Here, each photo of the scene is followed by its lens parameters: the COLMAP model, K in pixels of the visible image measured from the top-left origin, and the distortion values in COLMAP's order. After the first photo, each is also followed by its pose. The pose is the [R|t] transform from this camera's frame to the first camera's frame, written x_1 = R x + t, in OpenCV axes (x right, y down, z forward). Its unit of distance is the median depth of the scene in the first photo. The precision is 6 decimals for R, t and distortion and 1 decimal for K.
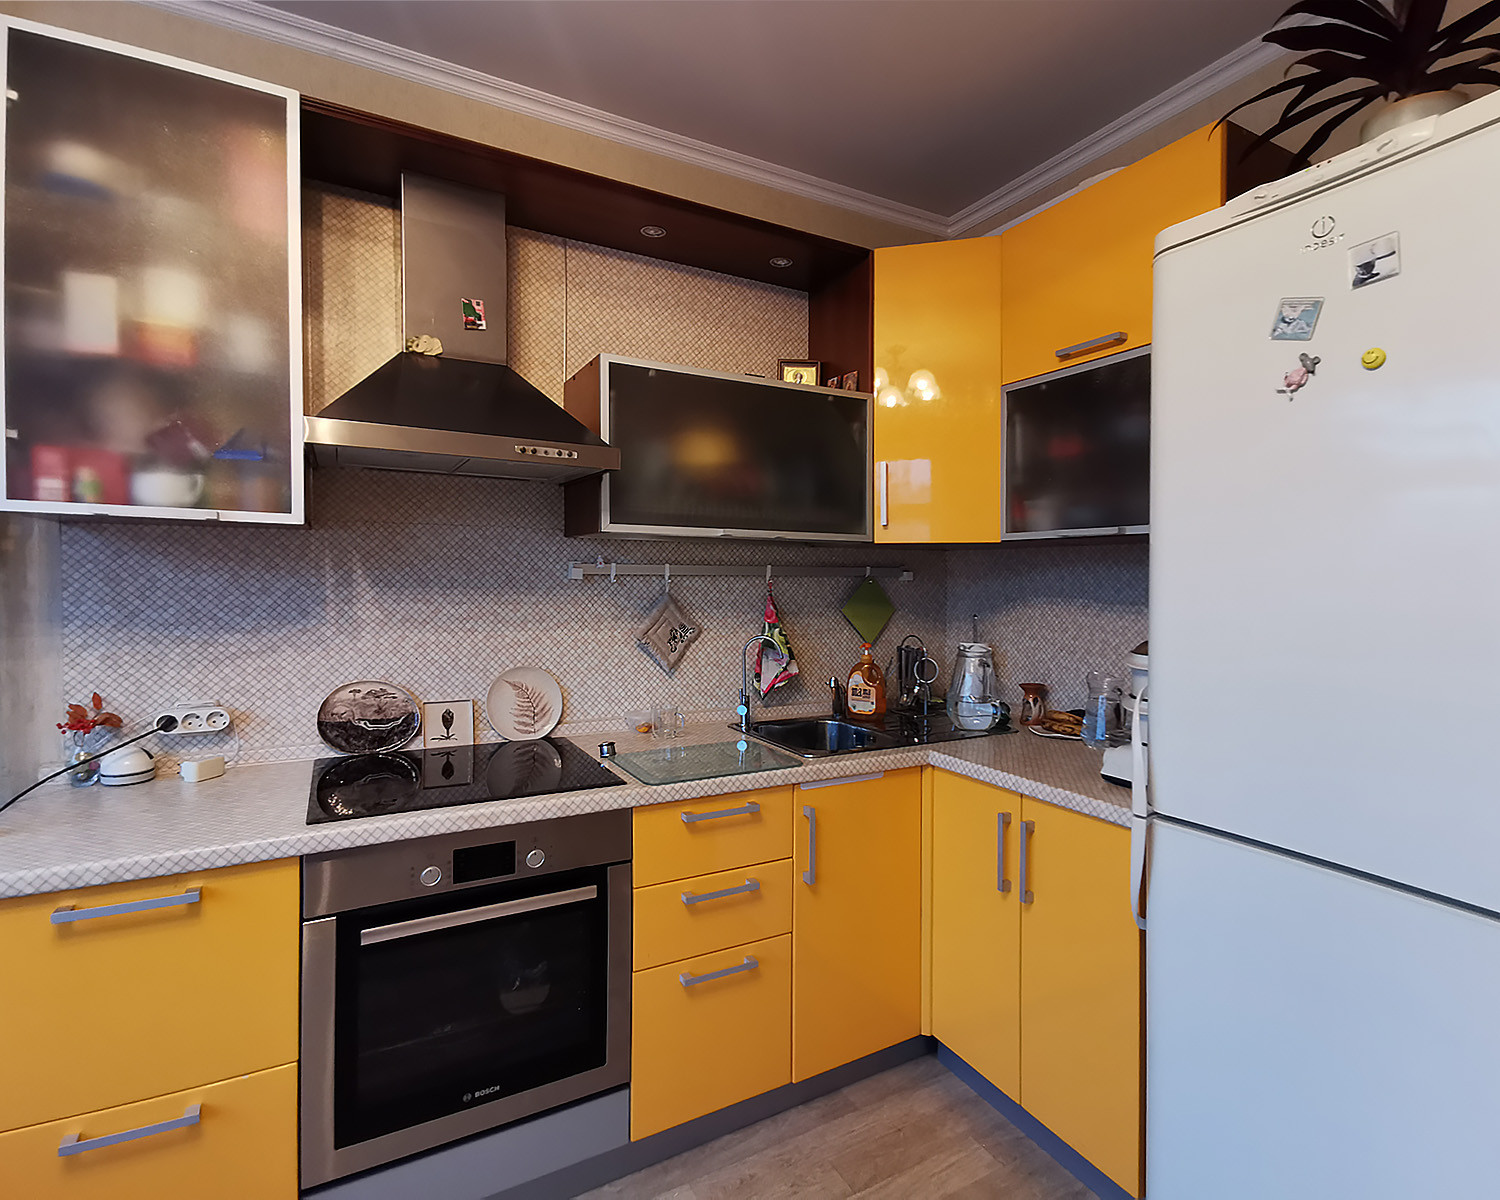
lens RADIAL K [[768.4, 0, 750.8], [0, 768.4, 585.9], [0, 0, 1]] dist [0.006396, 0.001020]
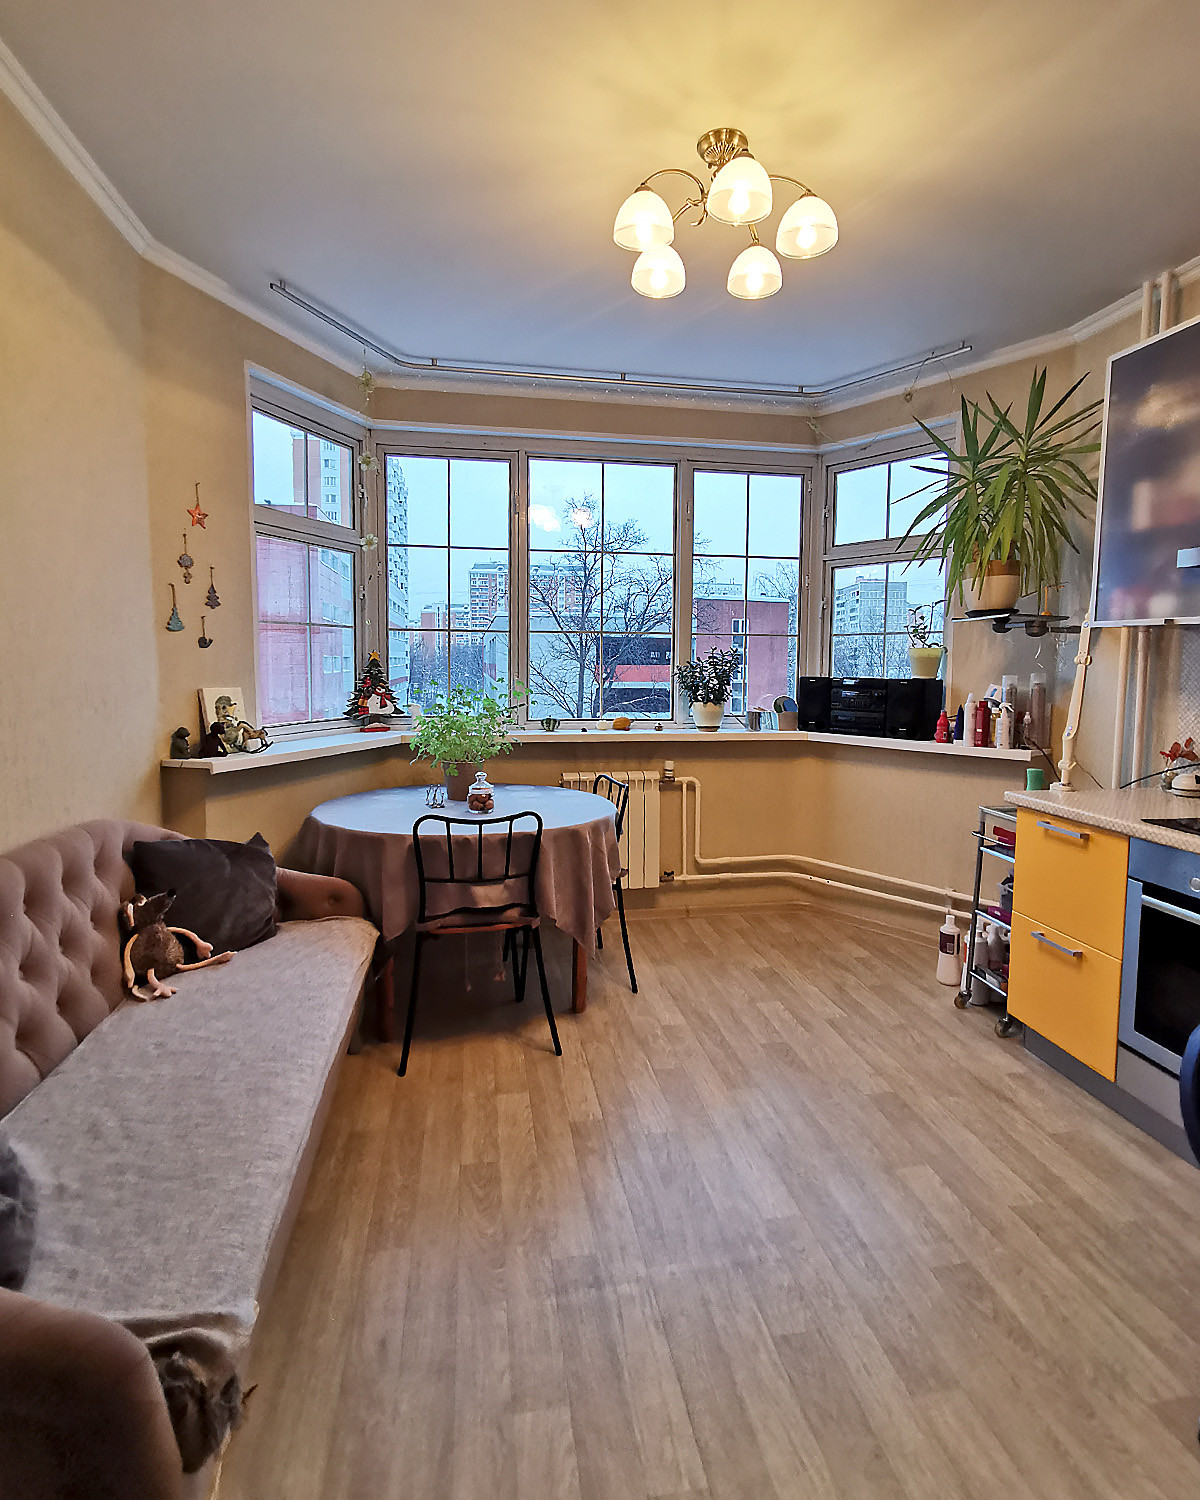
lens RADIAL K [[768.4, 0, 602.2], [0, 768.4, 745.4], [0, 0, 1]] dist [0.006396, 0.001020]
pose [[-0.334176, 0.098714, -0.937327, 0.851948], [-0.023326, 0.993329, 0.112928, 0.003920], [0.942222, 0.059602, -0.329644, 0.322193]]
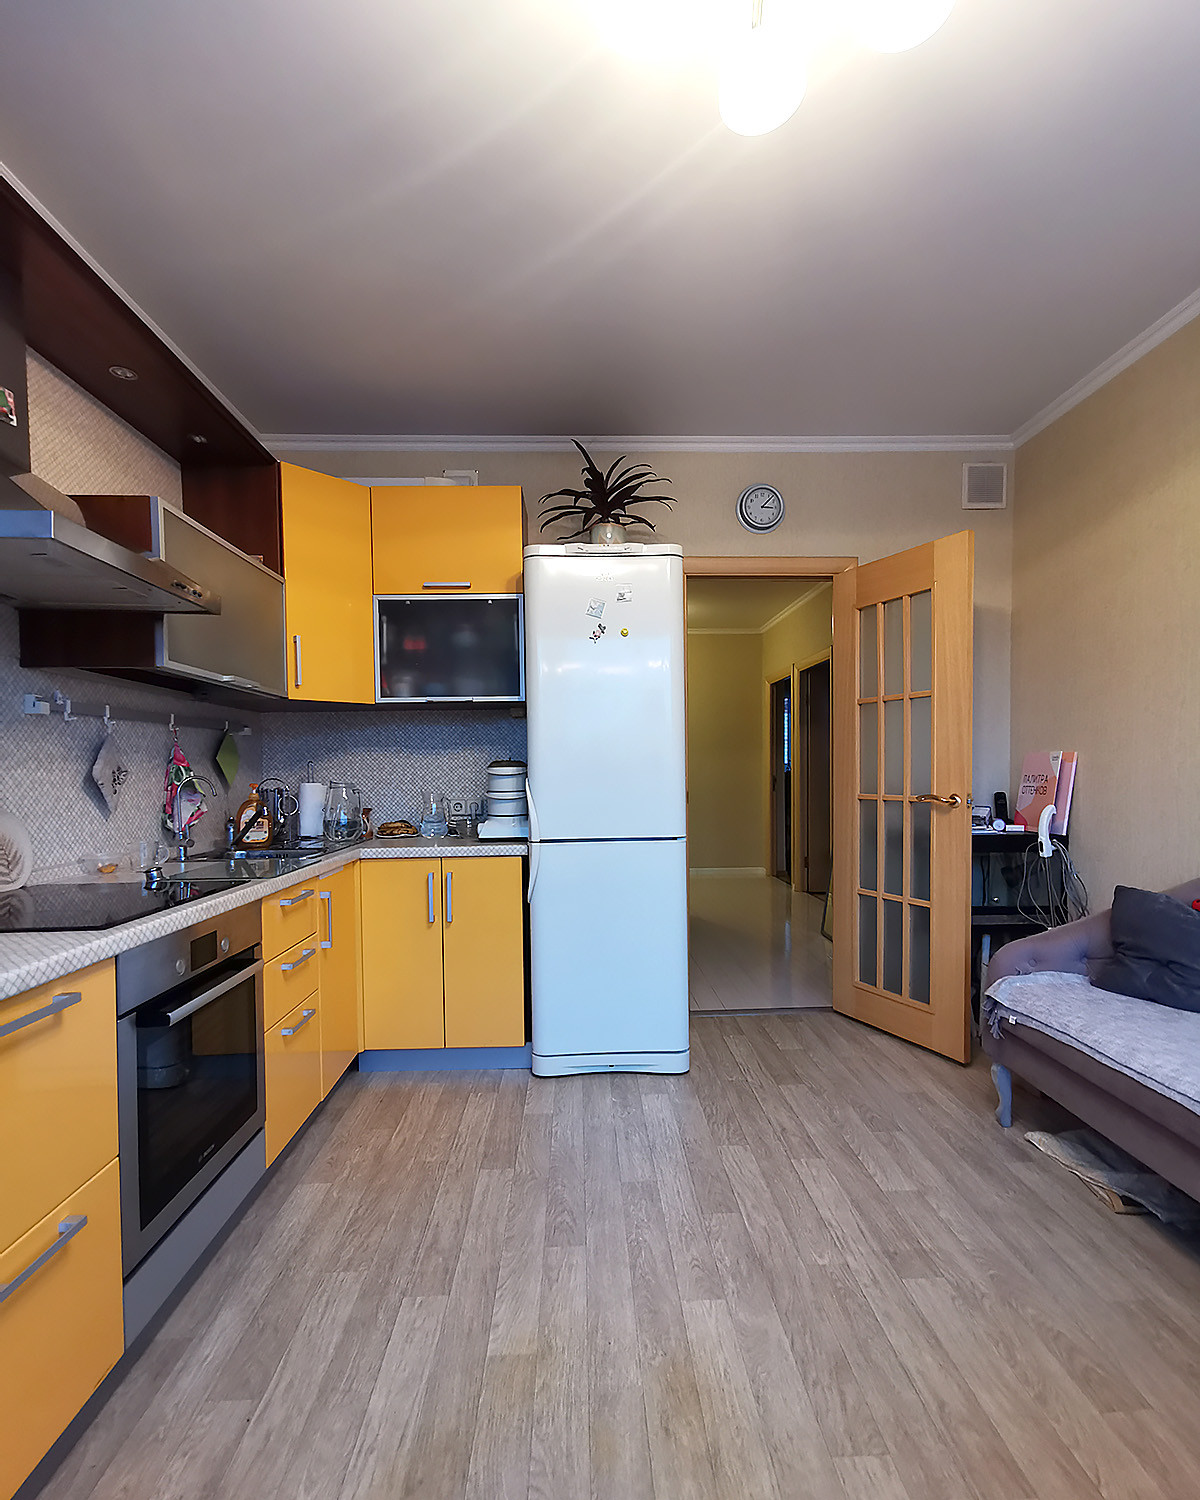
lens RADIAL K [[768.4, 0, 610.5], [0, 768.4, 812.9], [0, 0, 1]] dist [0.006396, 0.001020]
pose [[0.433162, -0.061768, 0.899197, -0.809066], [0.030324, 0.998083, 0.053952, 0.084596], [-0.900806, 0.003897, 0.434205, -0.023345]]
